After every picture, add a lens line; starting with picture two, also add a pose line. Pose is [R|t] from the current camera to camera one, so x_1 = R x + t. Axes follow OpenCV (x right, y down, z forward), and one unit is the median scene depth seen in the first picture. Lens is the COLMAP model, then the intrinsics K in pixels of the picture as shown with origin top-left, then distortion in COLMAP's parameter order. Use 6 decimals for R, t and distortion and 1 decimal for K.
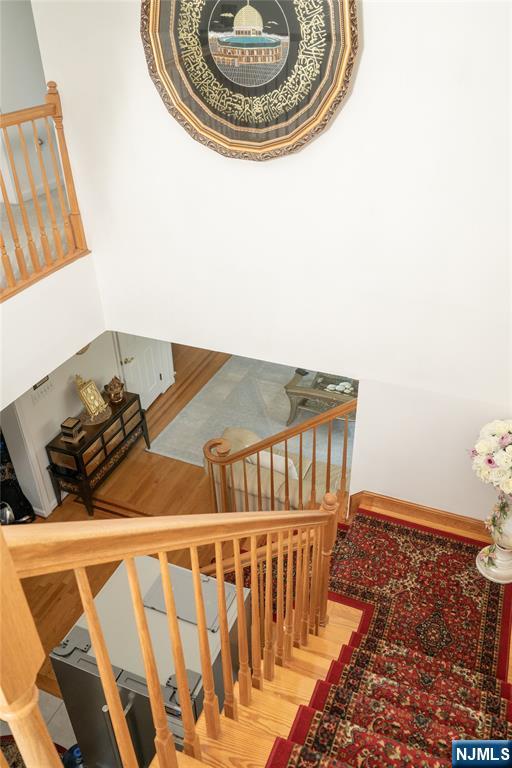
lens RADIAL K [[610.5, 0, 256.0], [0, 610.5, 384.0], [0, 0, 1]] dist [0.003949, 0.002312]
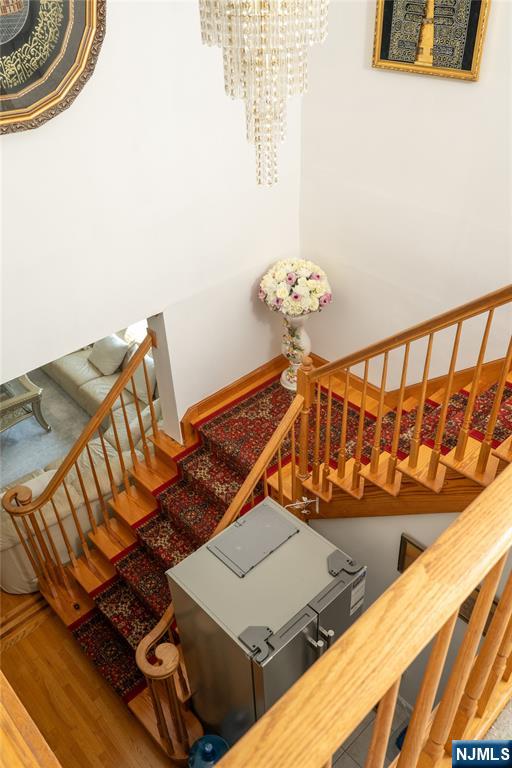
lens RADIAL K [[610.5, 0, 256.0], [0, 610.5, 384.0], [0, 0, 1]] dist [0.003949, 0.002312]
pose [[0.404611, -0.548918, 0.731423, -0.752003], [0.521543, 0.795501, 0.308499, -0.183554], [-0.751188, 0.256646, 0.608152, 0.326749]]
